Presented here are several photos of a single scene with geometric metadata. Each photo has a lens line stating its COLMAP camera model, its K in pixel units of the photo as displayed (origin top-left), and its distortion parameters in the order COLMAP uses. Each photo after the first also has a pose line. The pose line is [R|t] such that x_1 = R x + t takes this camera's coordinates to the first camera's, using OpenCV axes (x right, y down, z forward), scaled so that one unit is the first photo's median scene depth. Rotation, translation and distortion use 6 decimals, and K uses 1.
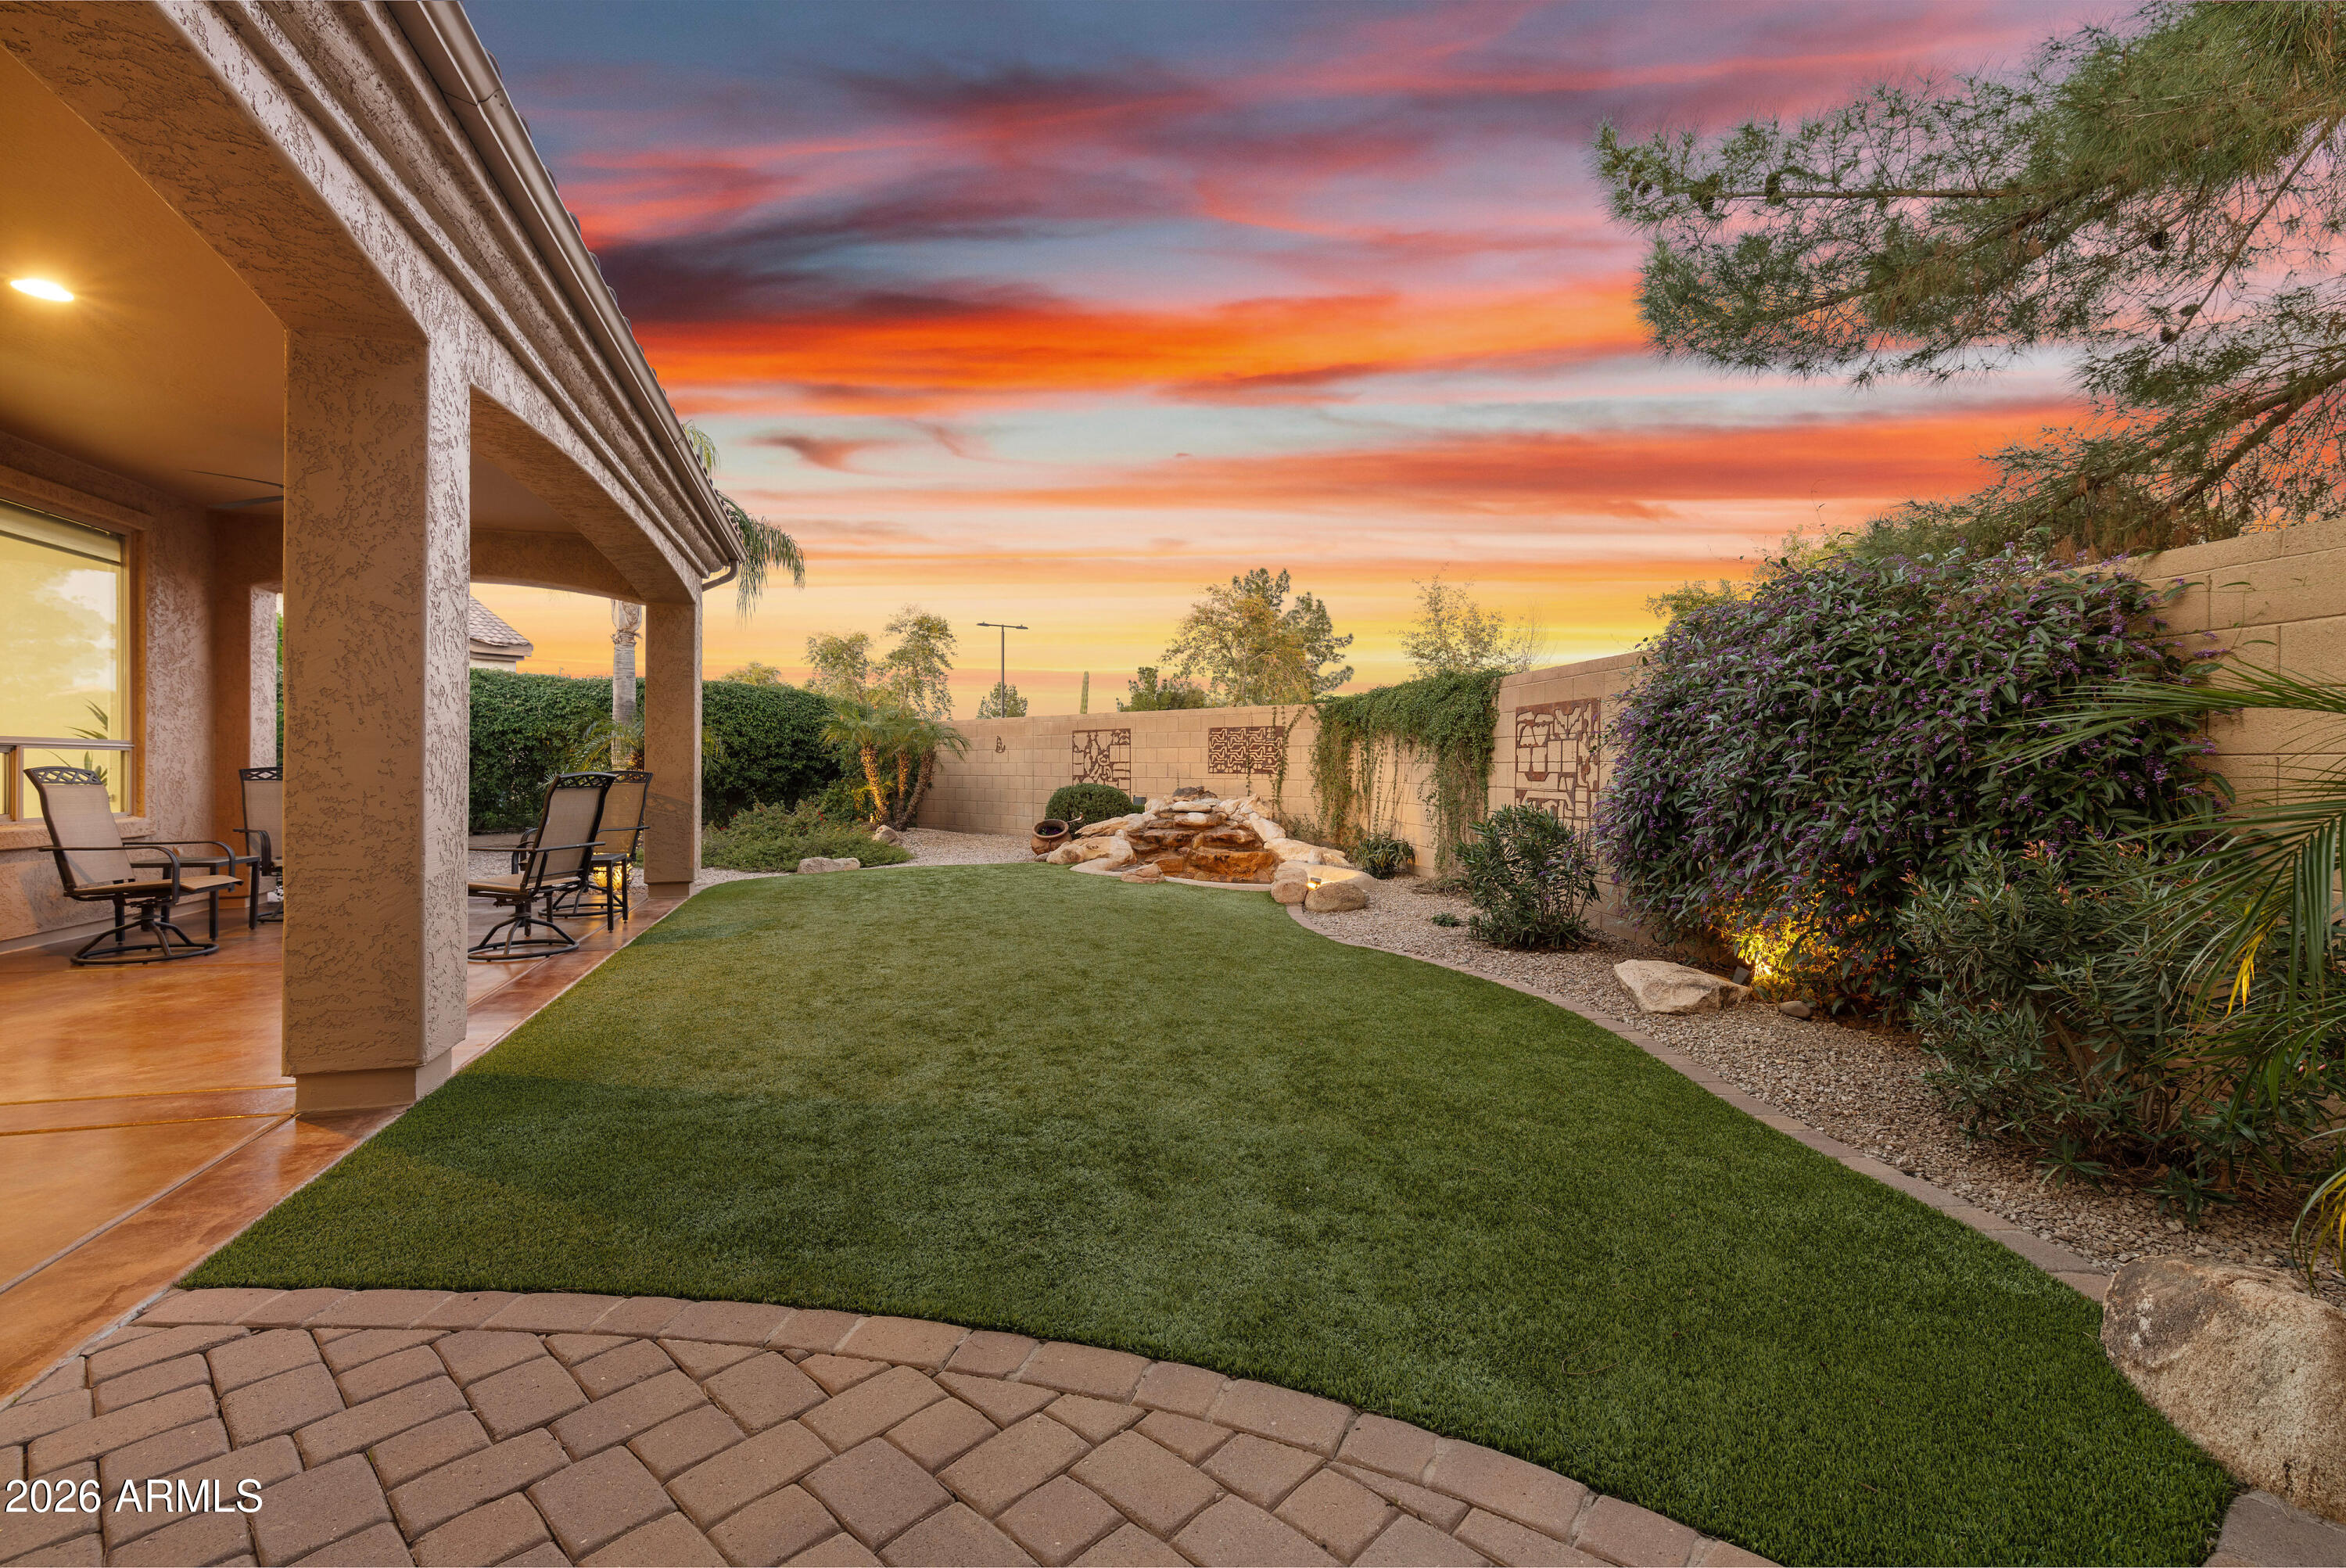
lens RADIAL K [[1010.7, 0, 1173.0], [0, 1010.7, 784.0], [0, 0, 1]] dist [0.001138, -0.001106]
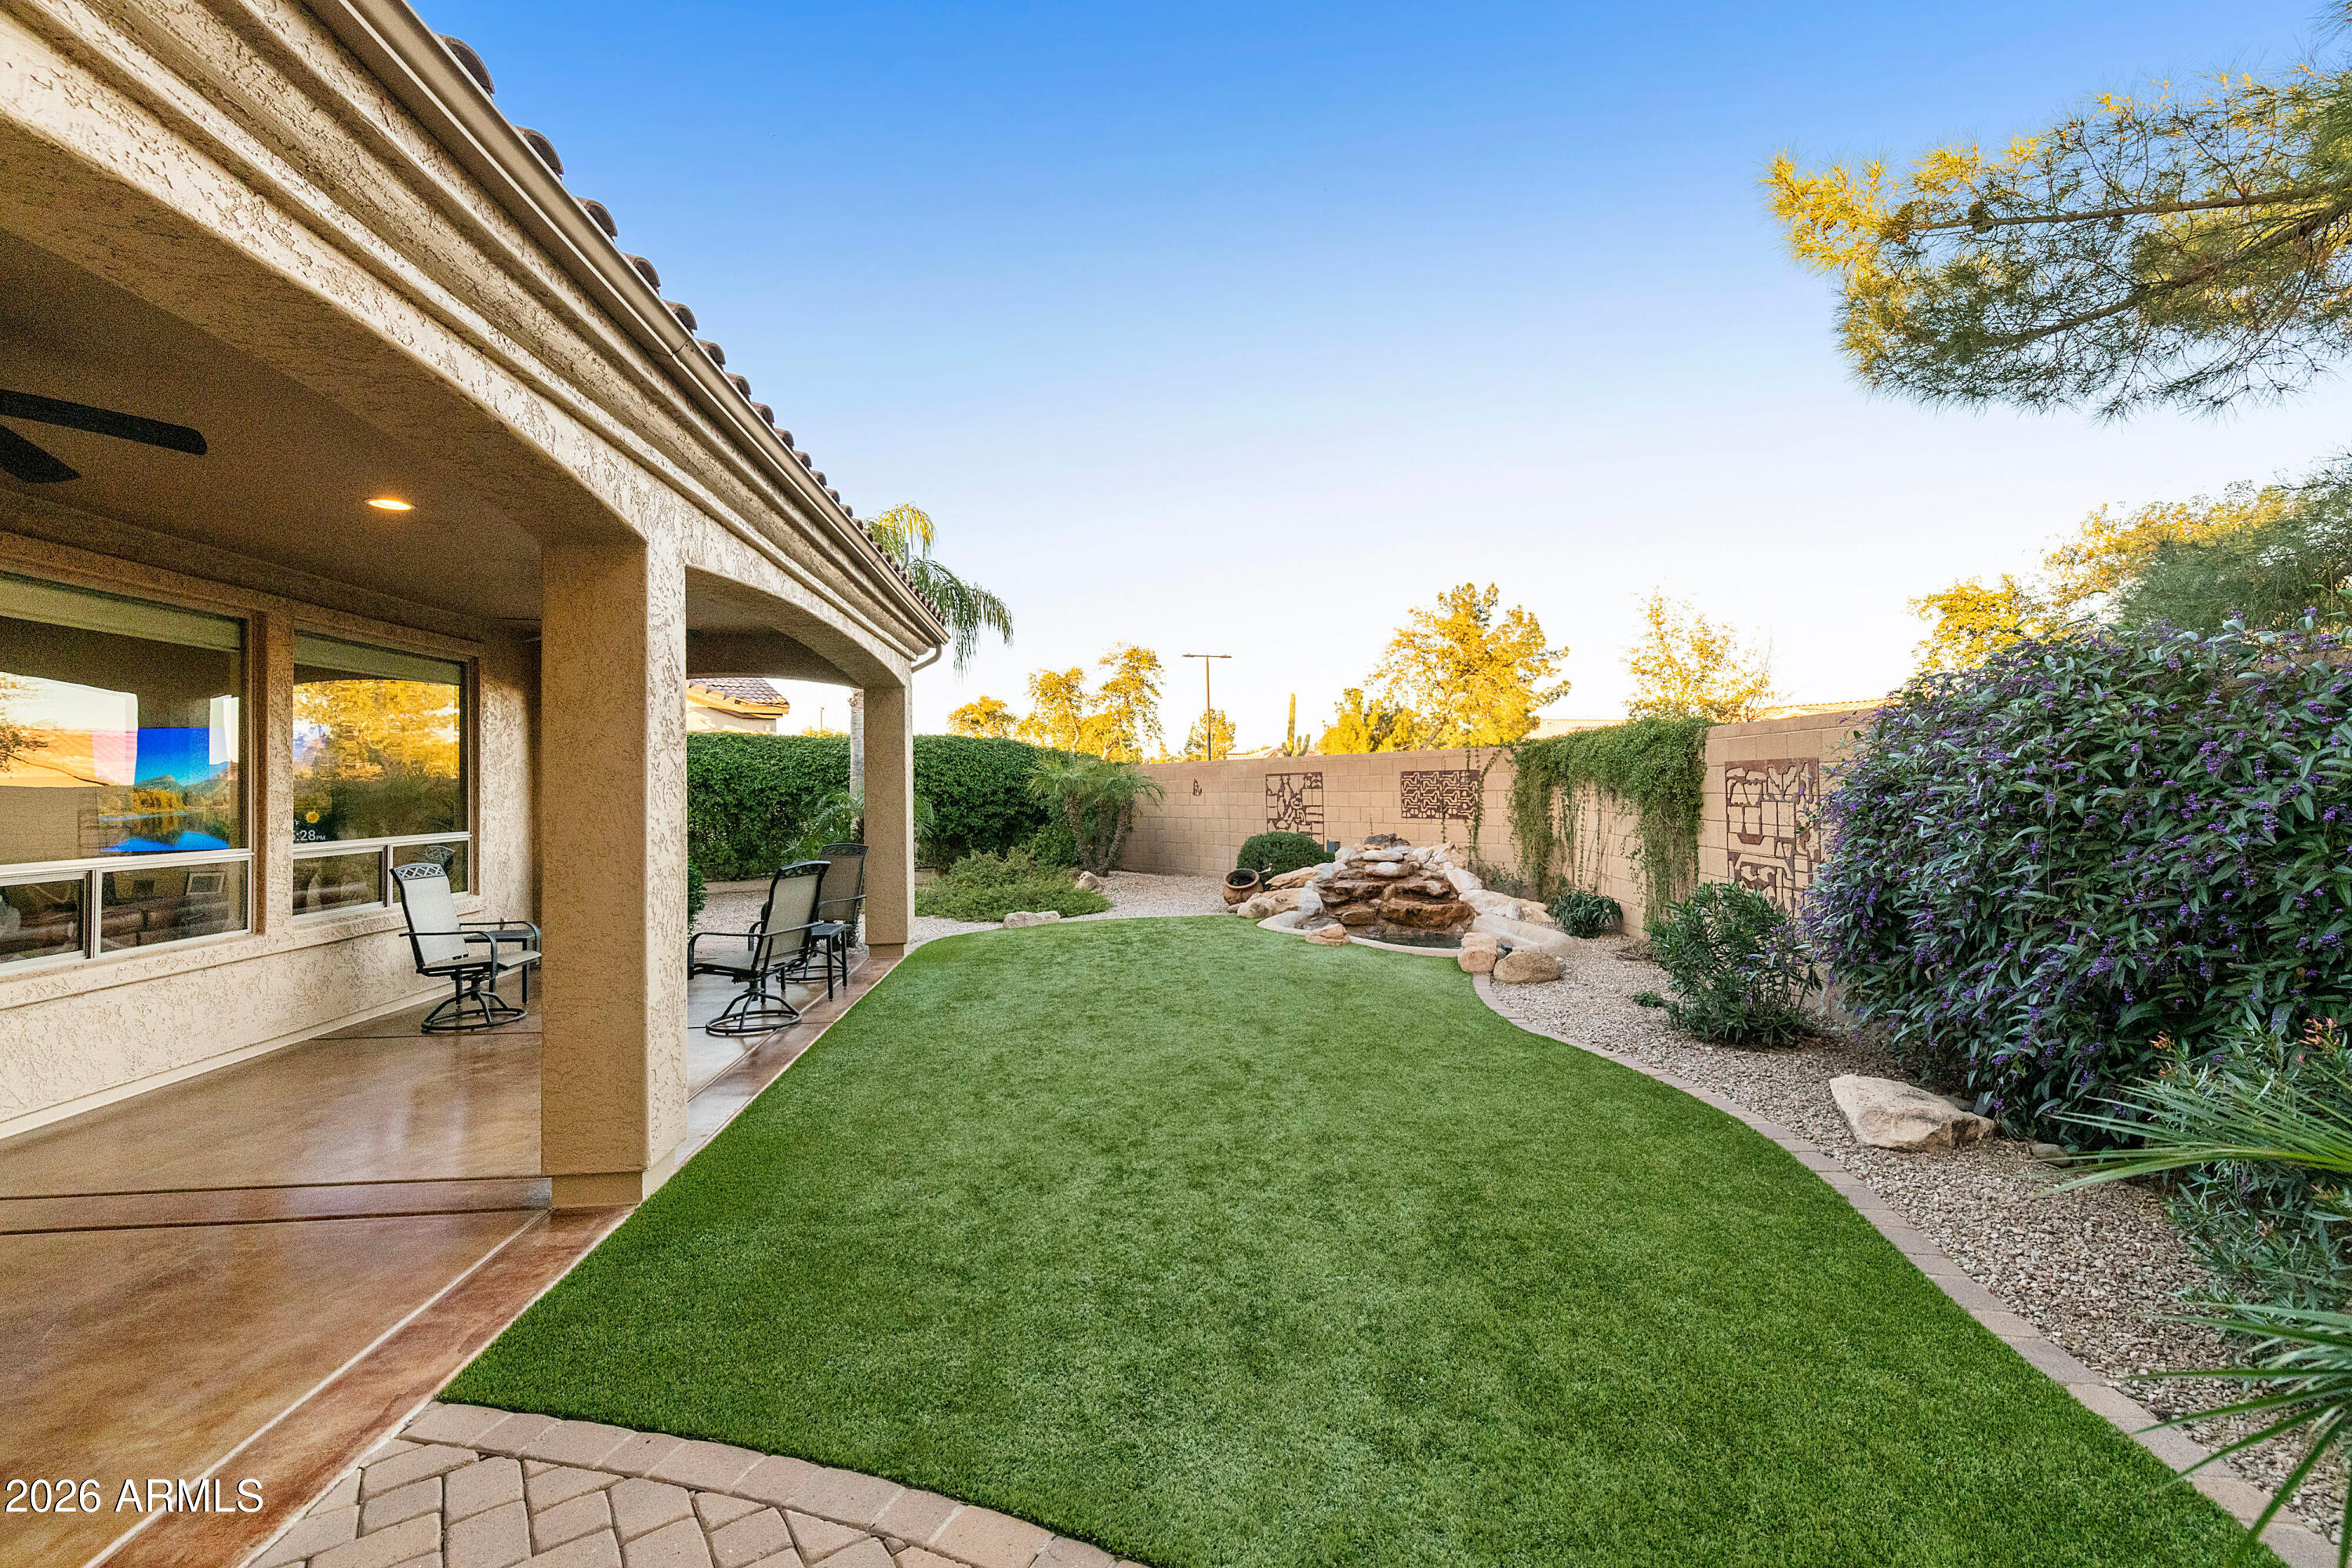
lens RADIAL K [[1009.2, 0, 1174.5], [0, 1009.2, 768.6], [0, 0, 1]] dist [0.000540, -0.001065]
pose [[0.977656, -0.031575, -0.207825, 0.077693], [0.025250, 0.999136, -0.033018, -0.100838], [0.208688, 0.027033, 0.977609, -0.006162]]
